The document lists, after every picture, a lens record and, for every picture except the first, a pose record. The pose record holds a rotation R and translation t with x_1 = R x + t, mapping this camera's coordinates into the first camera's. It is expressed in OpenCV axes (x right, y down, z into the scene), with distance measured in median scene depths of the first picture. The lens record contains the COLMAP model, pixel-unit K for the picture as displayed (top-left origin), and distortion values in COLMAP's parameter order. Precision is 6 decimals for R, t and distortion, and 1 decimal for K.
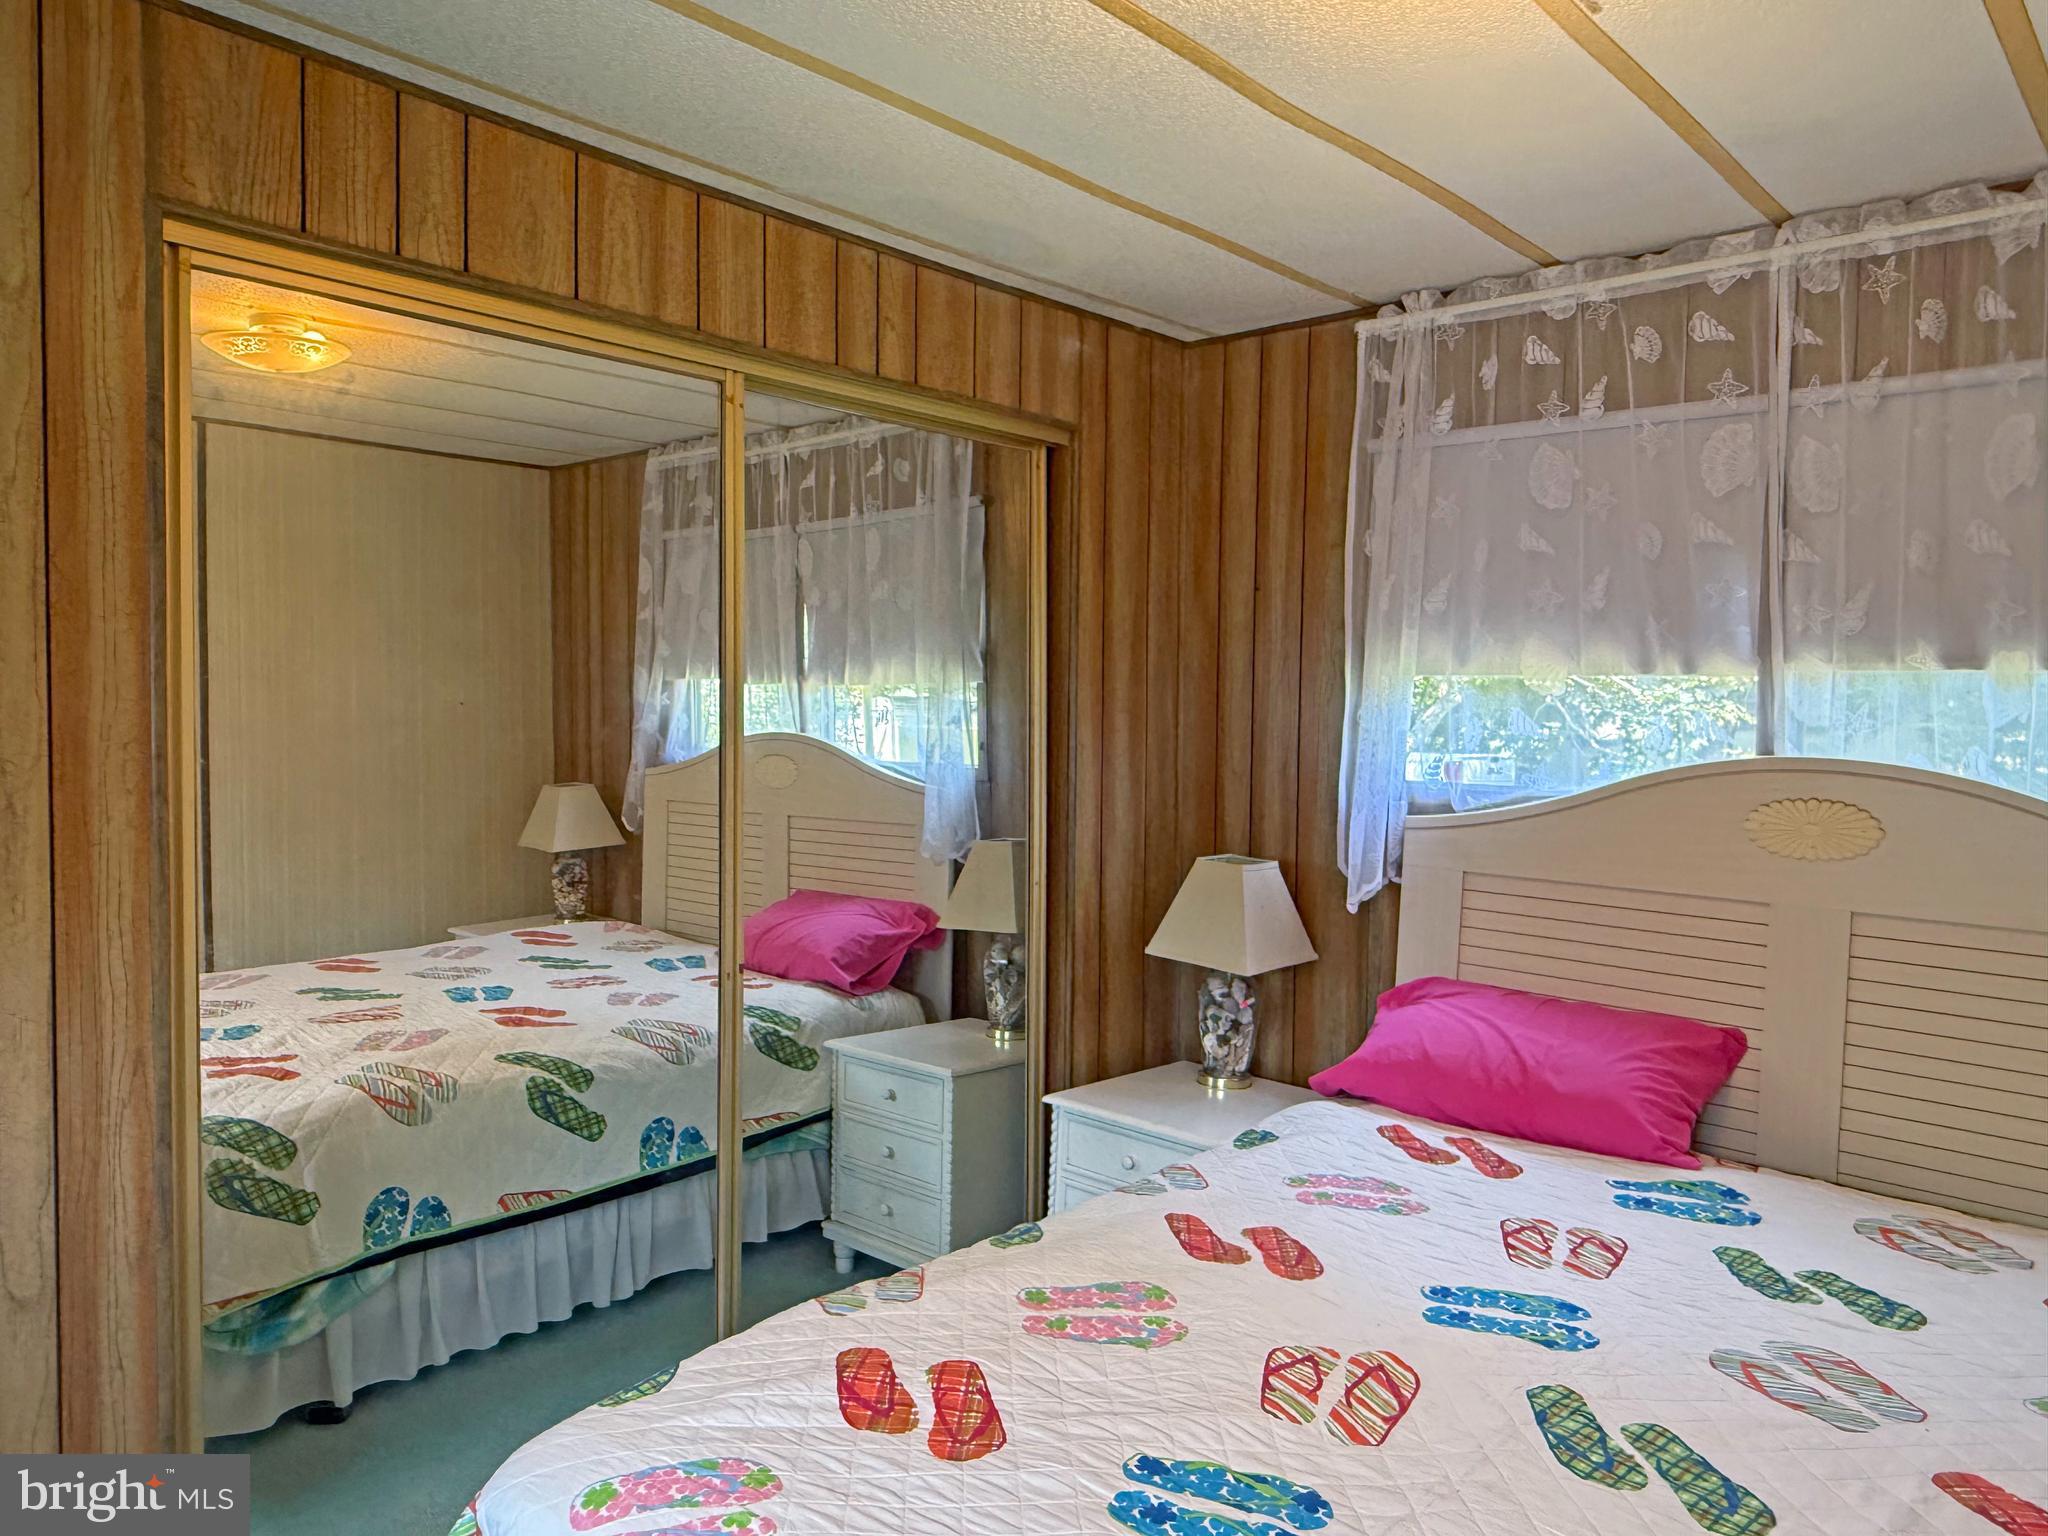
lens RADIAL K [[1401.8, 0, 1019.4], [0, 1401.8, 765.3], [0, 0, 1]] dist [-0.000562, -0.005130]
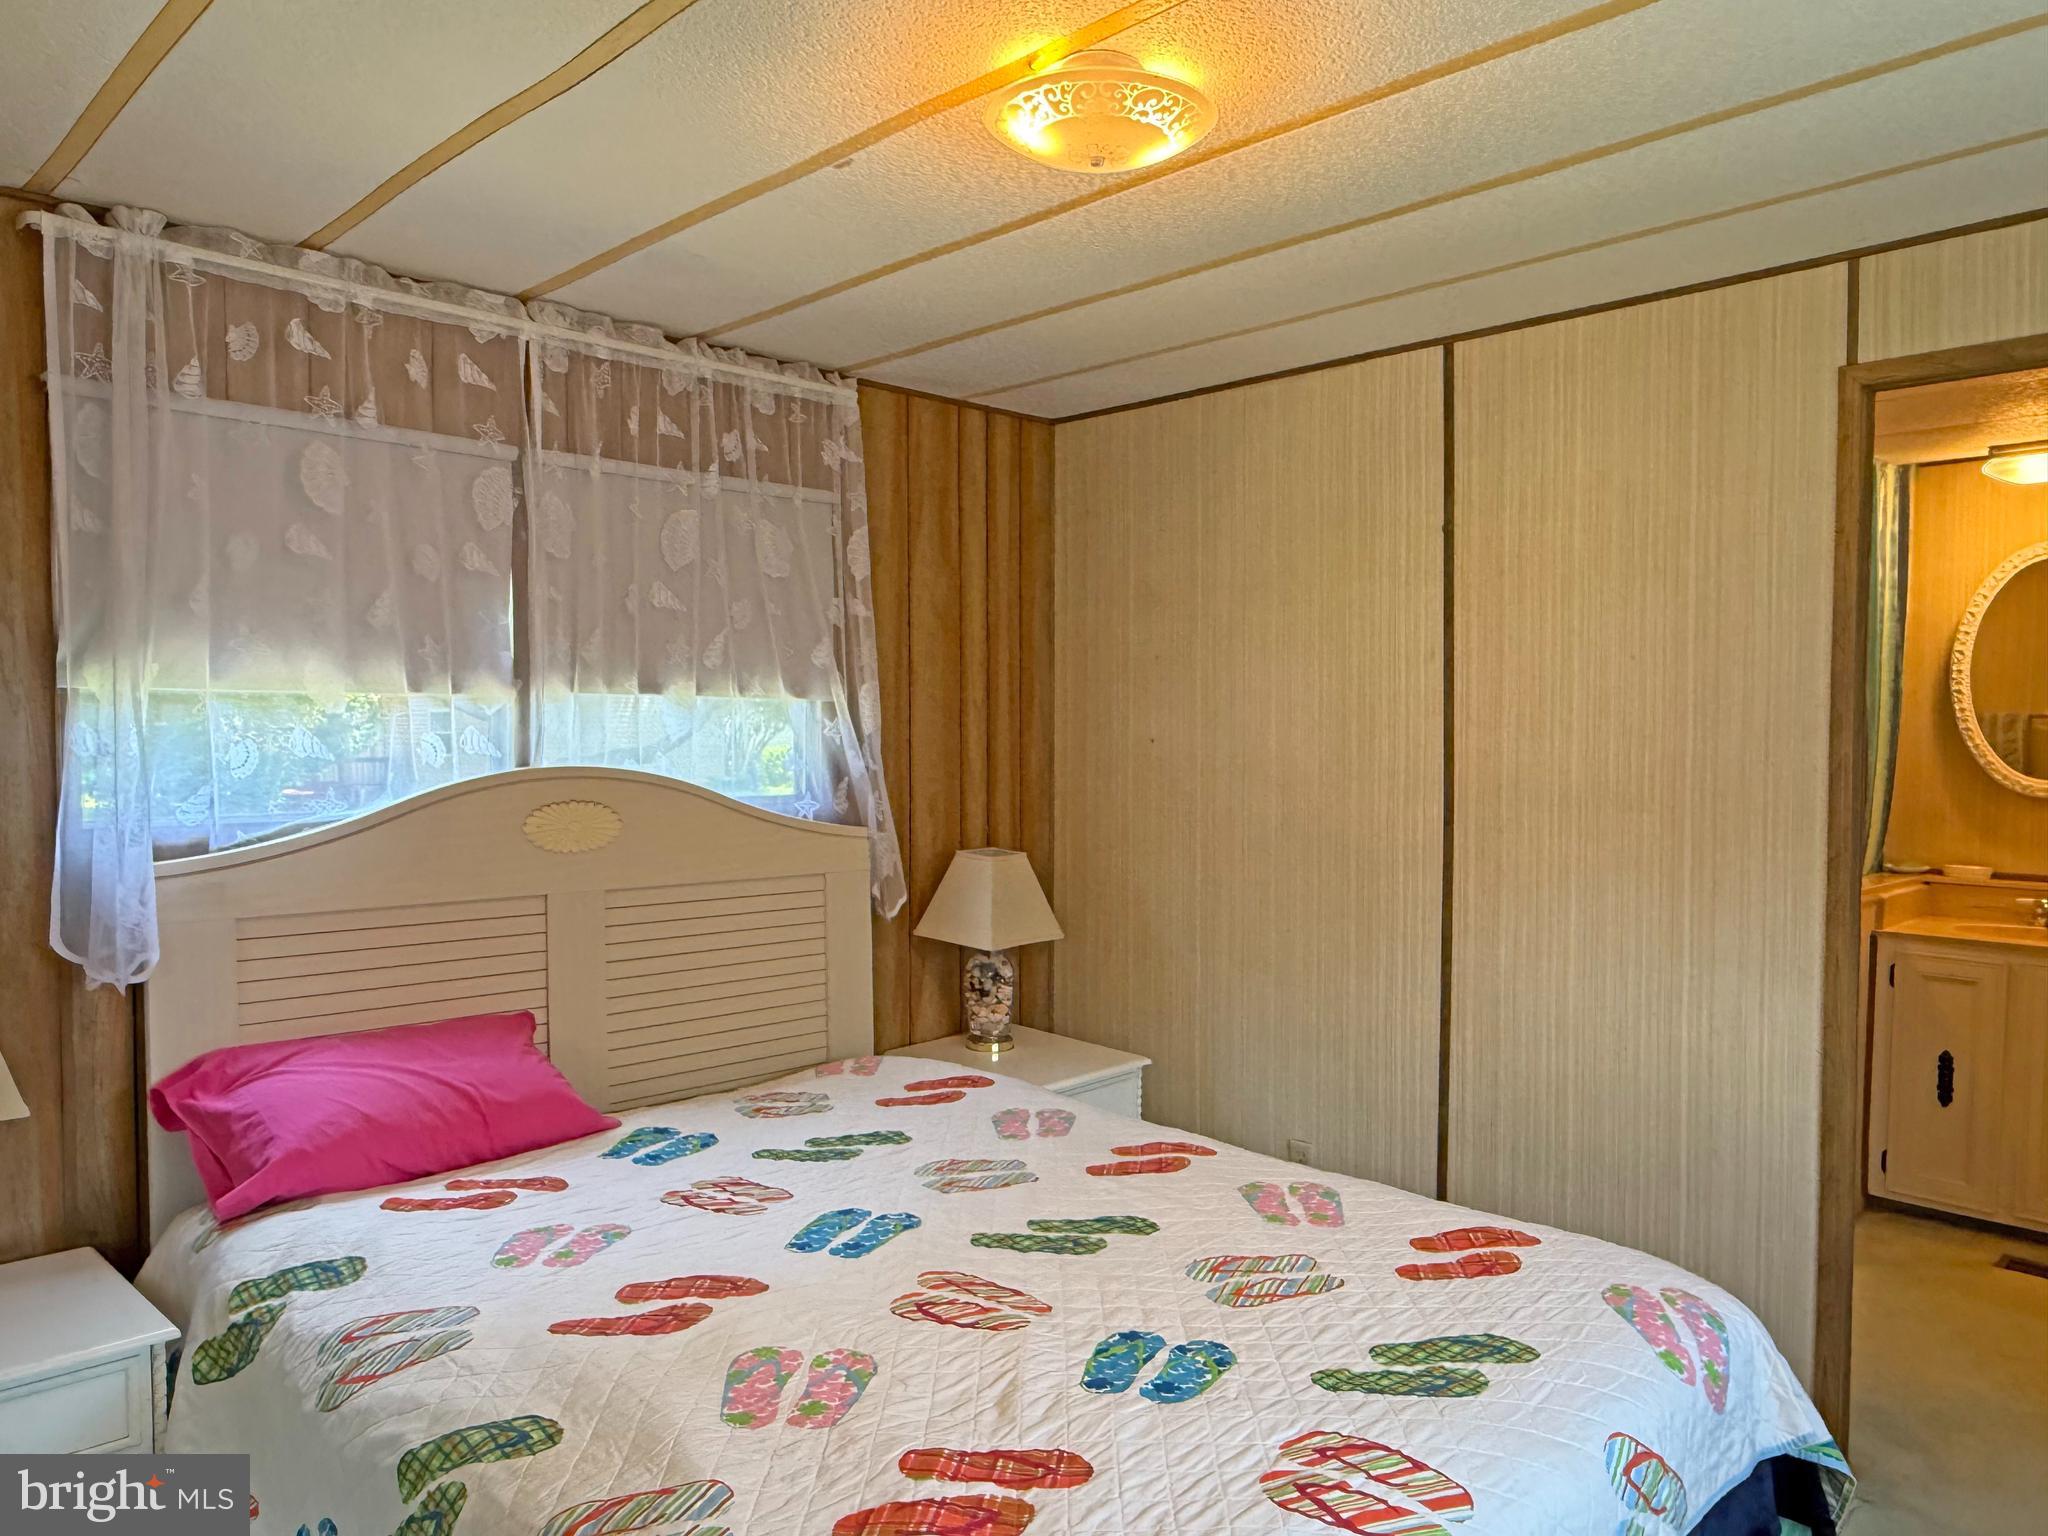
lens RADIAL K [[1401.8, 0, 1020.4], [0, 1401.8, 773.4], [0, 0, 1]] dist [-0.000562, -0.005130]
pose [[0.056522, -0.045773, 0.997352, -0.668884], [0.043097, 0.998129, 0.043367, -0.038778], [-0.997471, 0.040532, 0.058389, 0.620046]]
